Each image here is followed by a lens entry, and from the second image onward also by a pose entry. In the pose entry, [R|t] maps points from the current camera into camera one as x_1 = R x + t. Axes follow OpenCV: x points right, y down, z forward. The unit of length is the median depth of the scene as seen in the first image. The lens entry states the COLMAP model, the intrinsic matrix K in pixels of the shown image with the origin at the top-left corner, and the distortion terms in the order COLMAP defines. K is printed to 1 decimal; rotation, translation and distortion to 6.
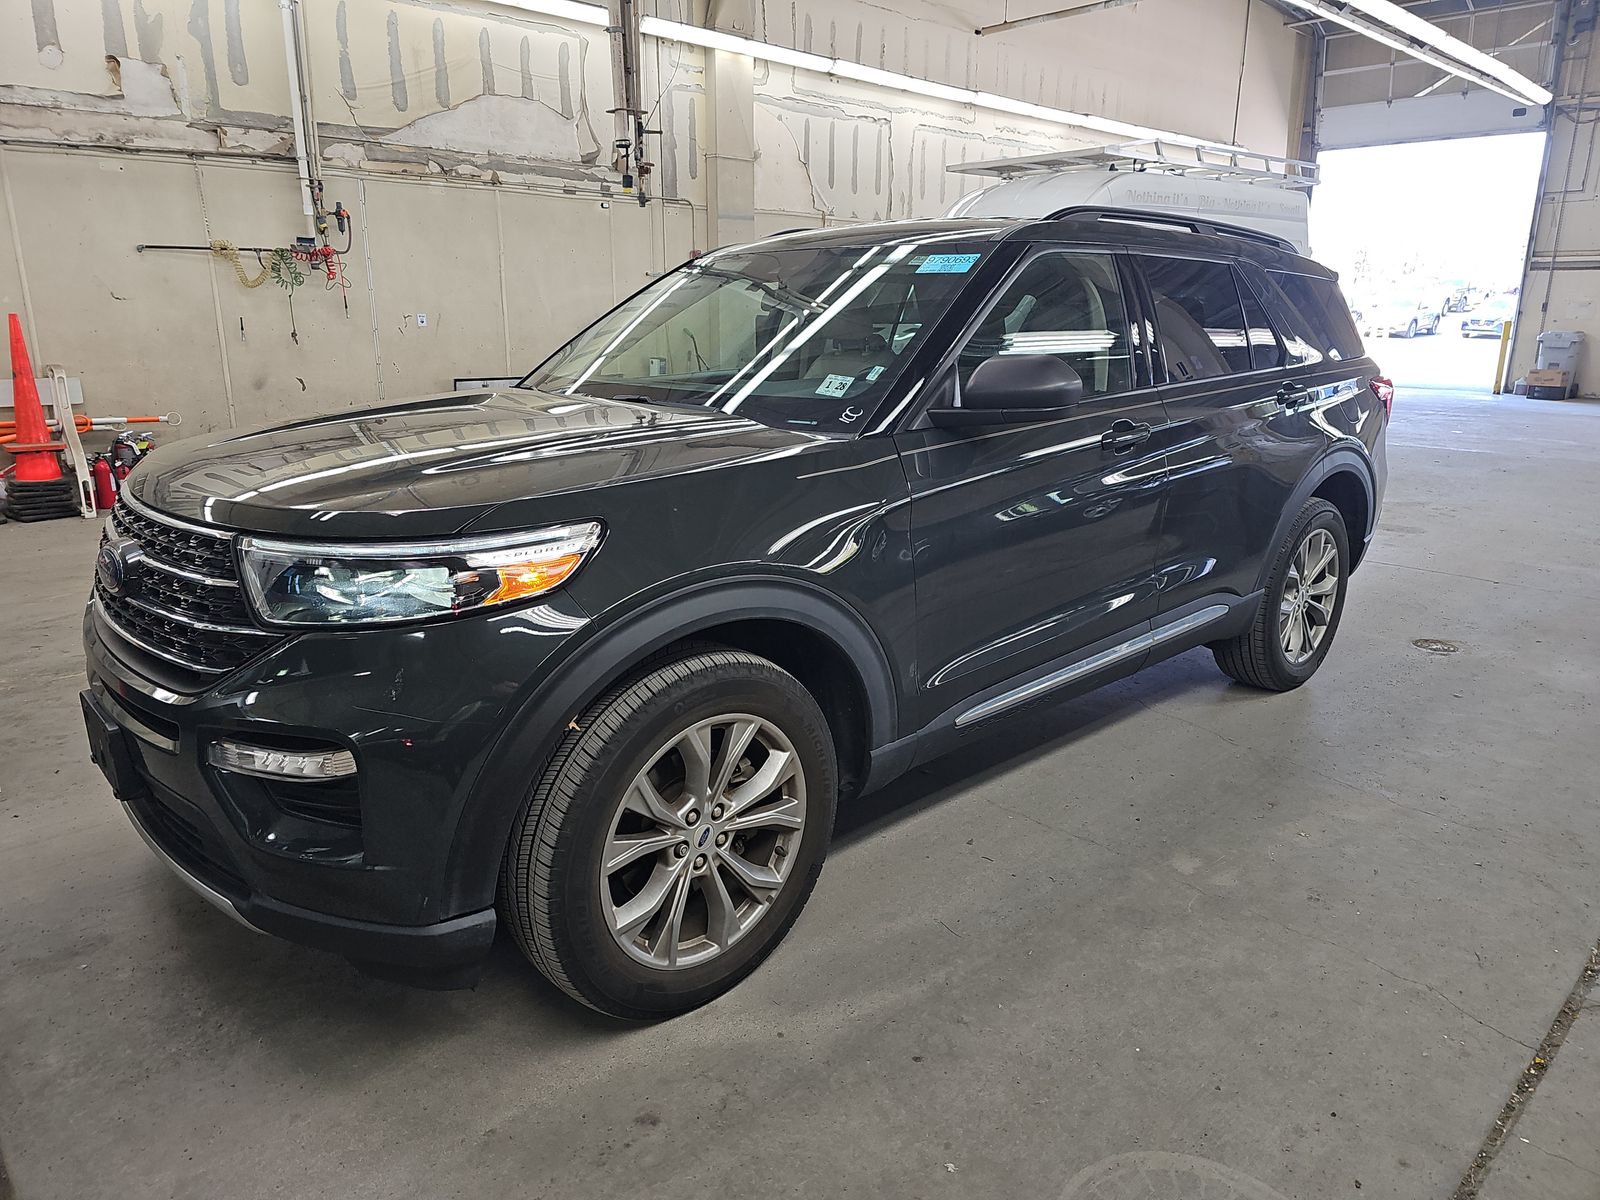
lens RADIAL K [[1076.8, 0, 798.3], [0, 1076.8, 601.0], [0, 0, 1]] dist [0.027621, -0.012936]
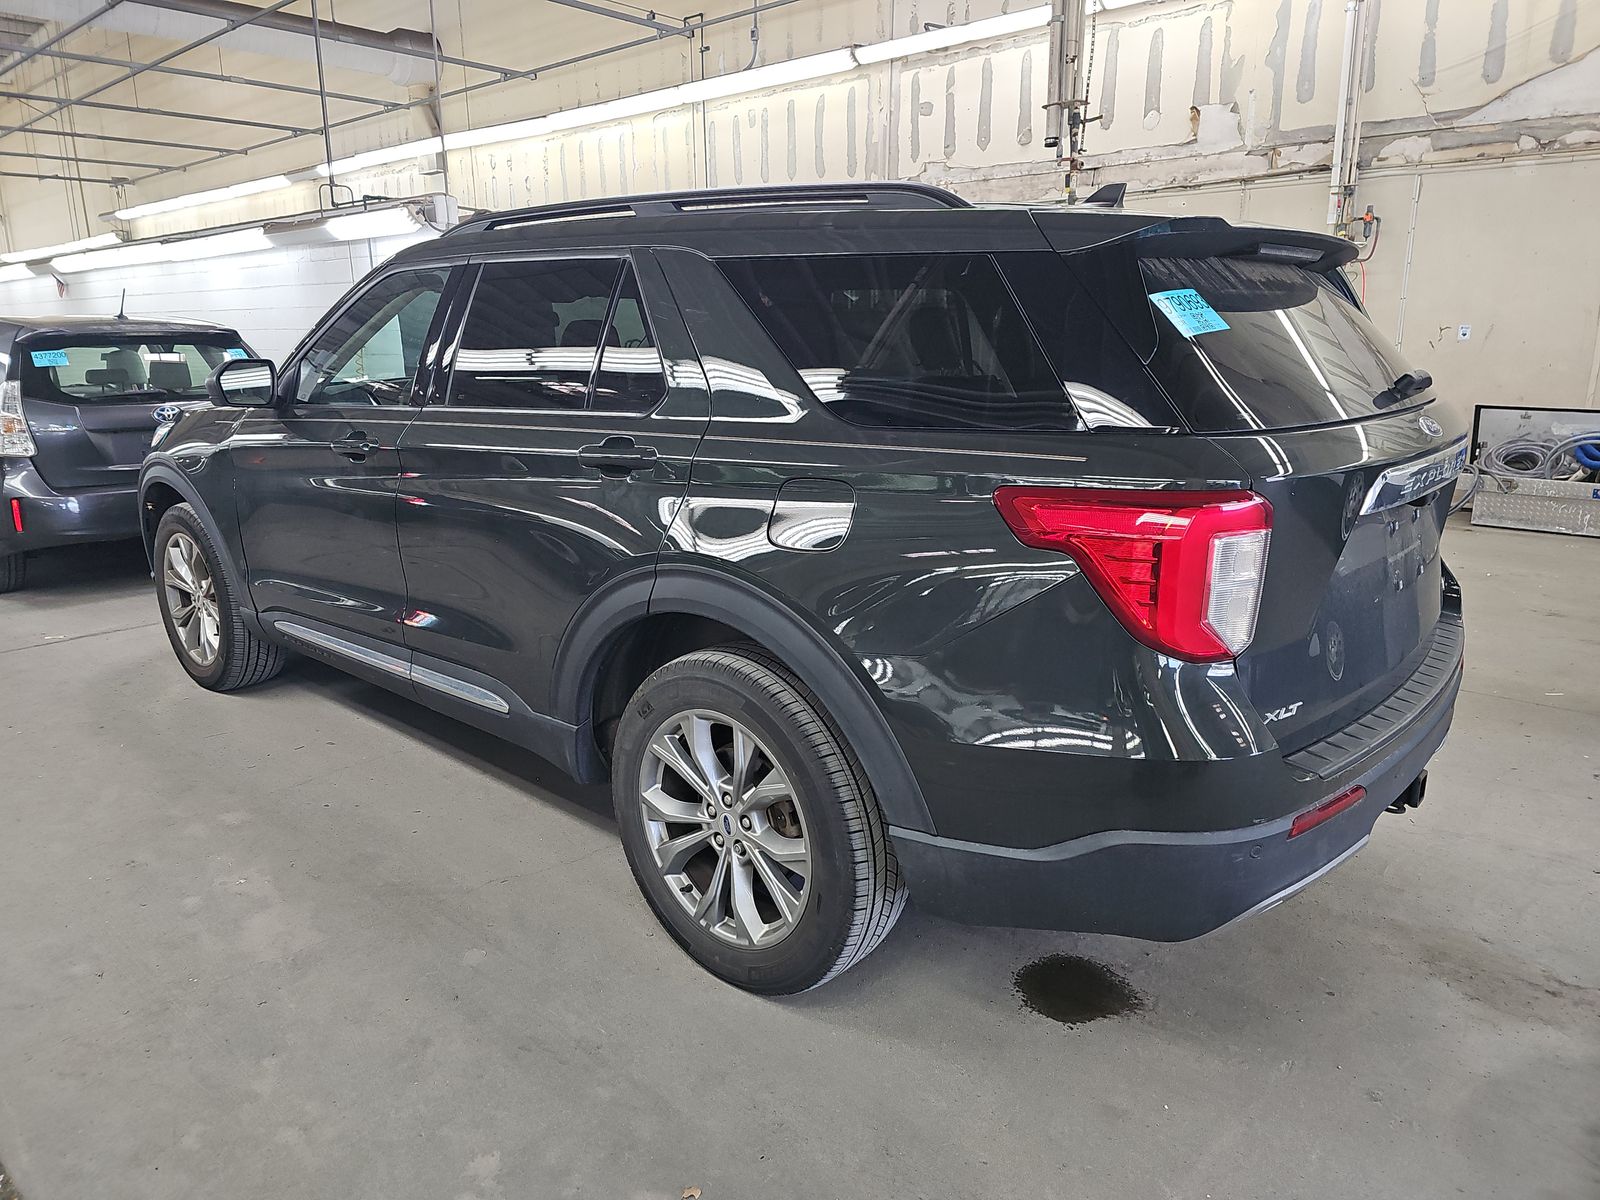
lens RADIAL K [[1076.8, 0, 788.8], [0, 1076.8, 594.8], [0, 0, 1]] dist [0.027621, -0.012936]
pose [[0.073918, 0.242544, -0.967320, 0.542327], [-0.258054, 0.941590, 0.216373, -0.138260], [0.963299, 0.233627, 0.132190, 0.512244]]
